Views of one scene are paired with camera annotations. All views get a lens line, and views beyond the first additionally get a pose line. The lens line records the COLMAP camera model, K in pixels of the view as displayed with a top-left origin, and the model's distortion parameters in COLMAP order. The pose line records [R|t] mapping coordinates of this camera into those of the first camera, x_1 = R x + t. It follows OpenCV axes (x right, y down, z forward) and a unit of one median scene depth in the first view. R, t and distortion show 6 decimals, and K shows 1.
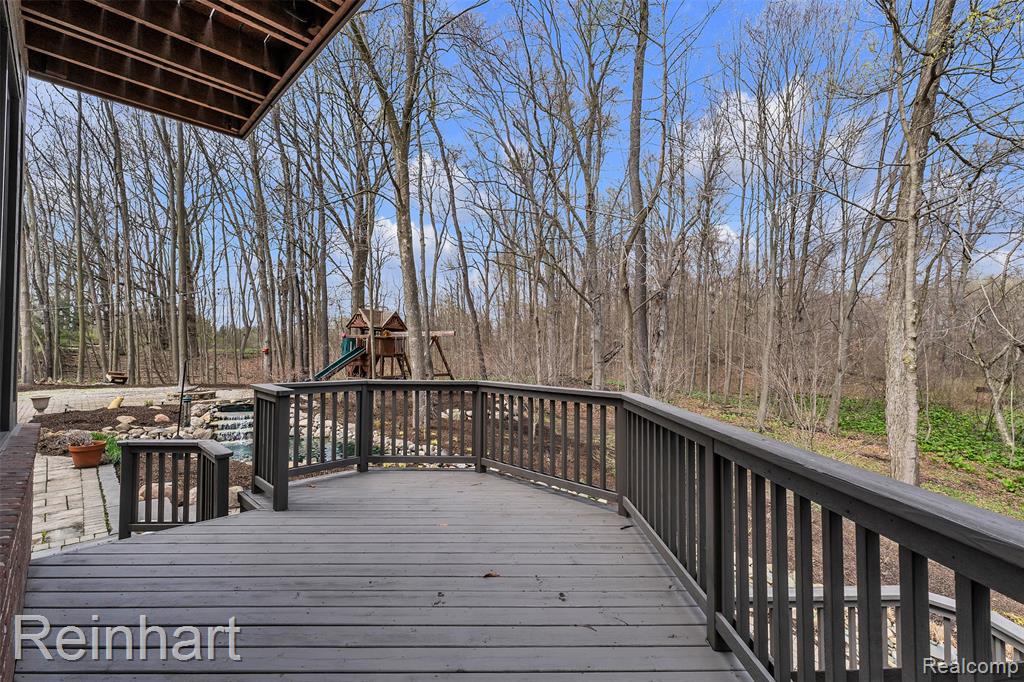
lens RADIAL K [[432.6, 0, 514.2], [0, 432.6, 344.1], [0, 0, 1]] dist [-0.002800, -0.000312]
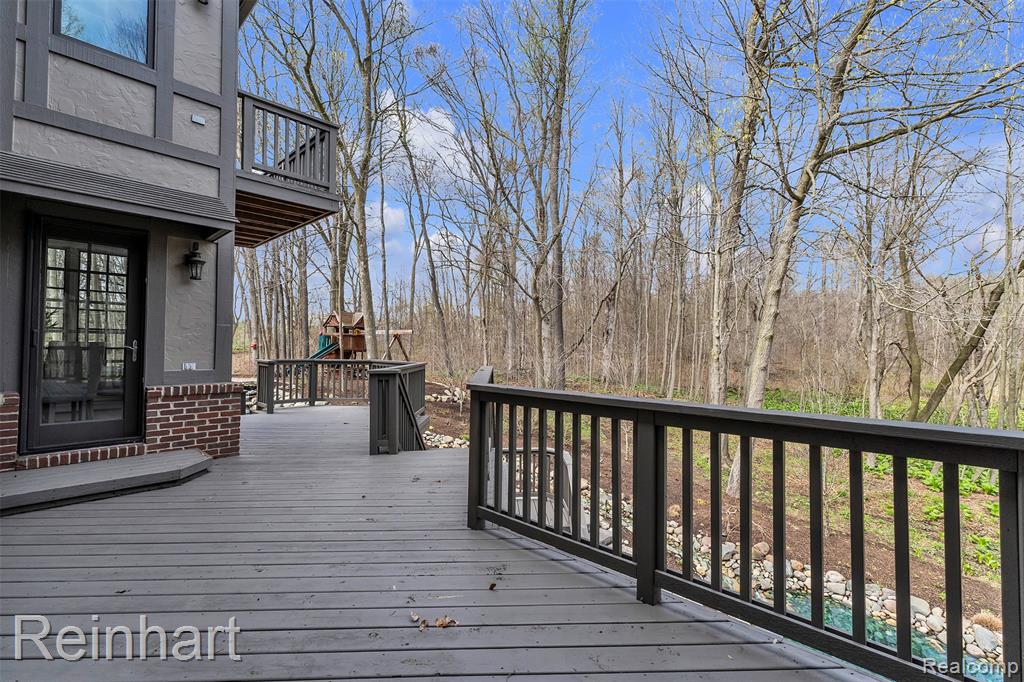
lens RADIAL K [[445.9, 0, 510.8], [0, 445.9, 338.4], [0, 0, 1]] dist [0.000568, 0.000192]
pose [[0.999962, 0.003365, 0.008018, 0.120440], [-0.003315, 0.999975, -0.006255, 0.000081], [-0.008039, 0.006228, 0.999948, -0.232106]]
